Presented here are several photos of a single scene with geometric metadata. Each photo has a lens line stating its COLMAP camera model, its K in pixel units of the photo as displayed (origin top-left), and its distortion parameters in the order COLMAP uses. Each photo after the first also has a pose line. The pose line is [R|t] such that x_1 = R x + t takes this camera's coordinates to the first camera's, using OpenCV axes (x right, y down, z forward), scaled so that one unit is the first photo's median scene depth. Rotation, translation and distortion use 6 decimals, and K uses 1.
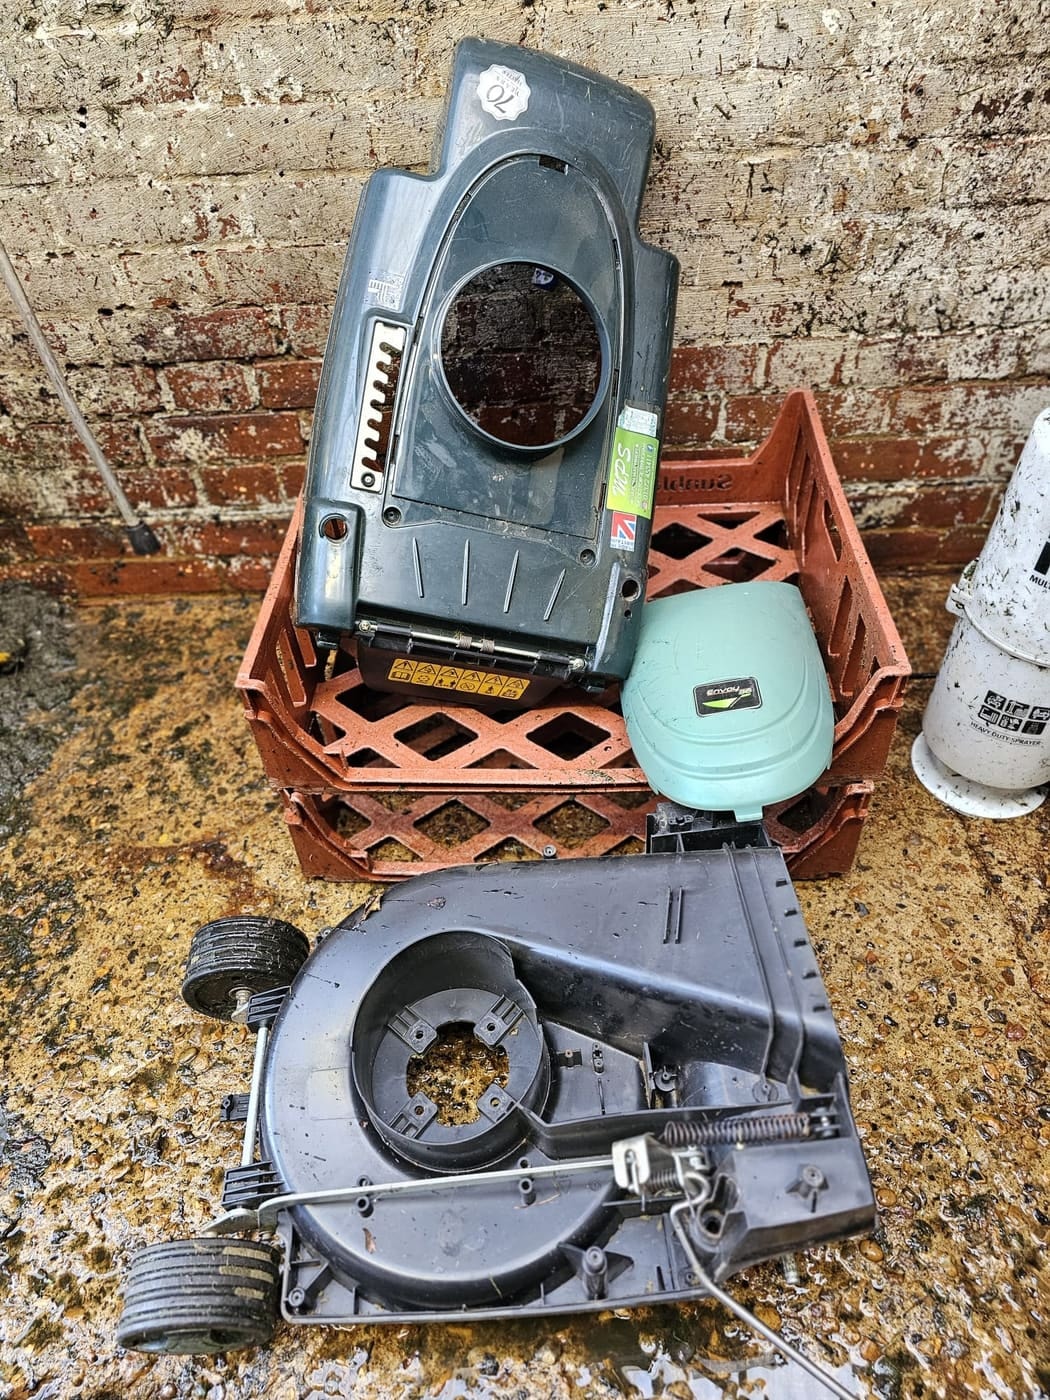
lens RADIAL K [[977.9, 0, 530.2], [0, 977.9, 690.7], [0, 0, 1]] dist [0.052124, -0.026457]
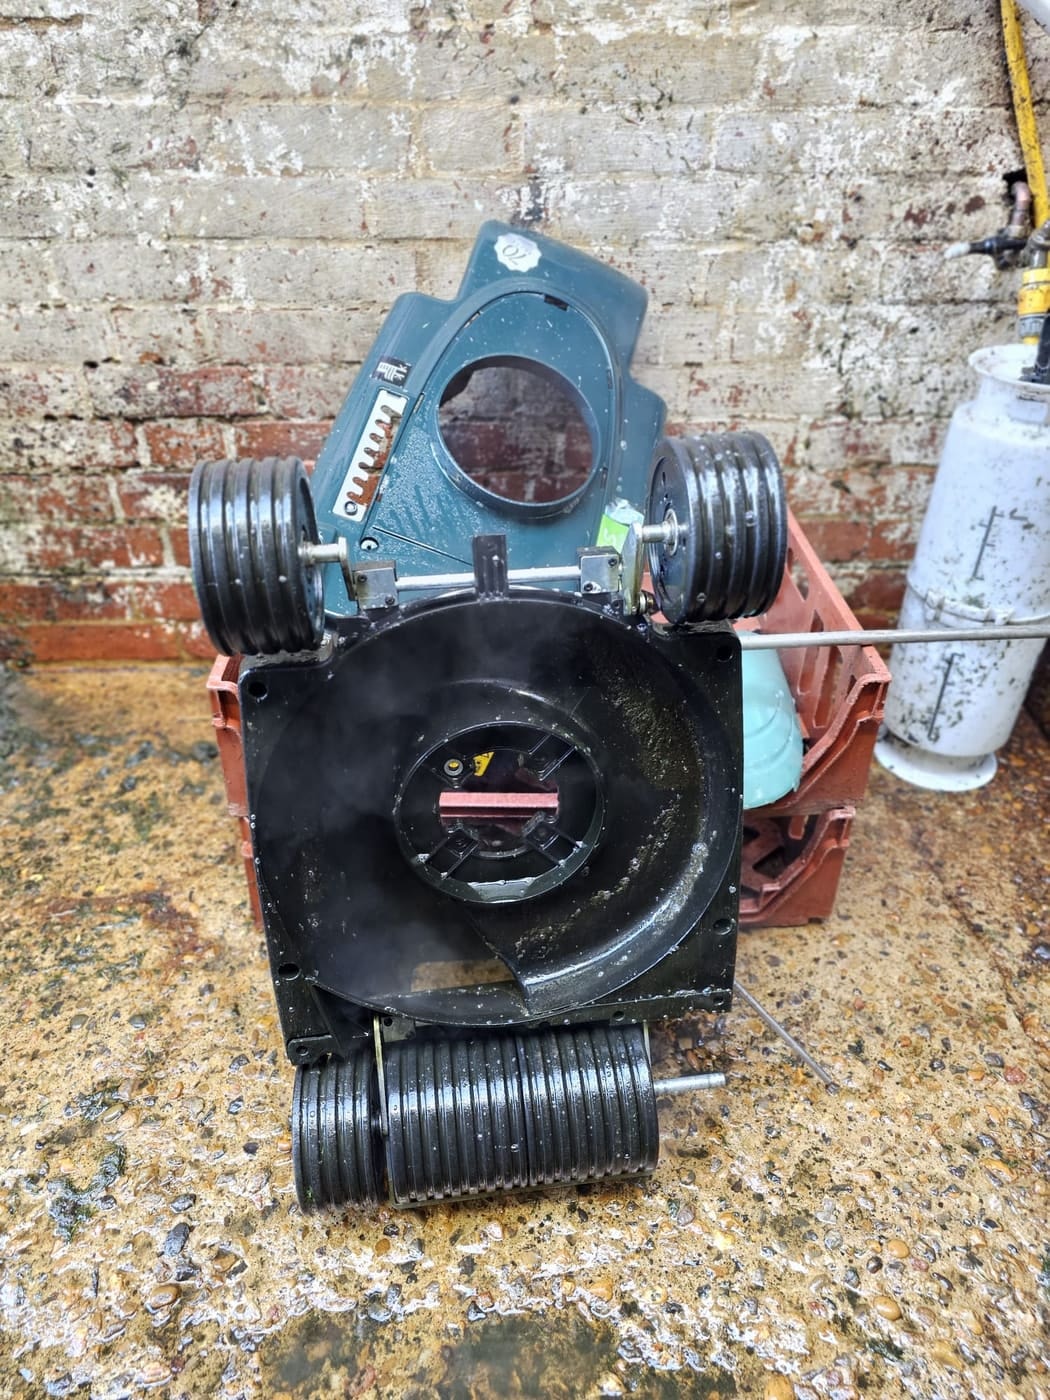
lens RADIAL K [[977.9, 0, 530.2], [0, 977.9, 690.7], [0, 0, 1]] dist [0.052124, -0.026457]
pose [[0.997596, 0.021309, 0.065934, -0.037442], [-0.008339, 0.981545, -0.191050, 0.149857], [-0.068788, 0.190041, 0.979363, 0.030385]]
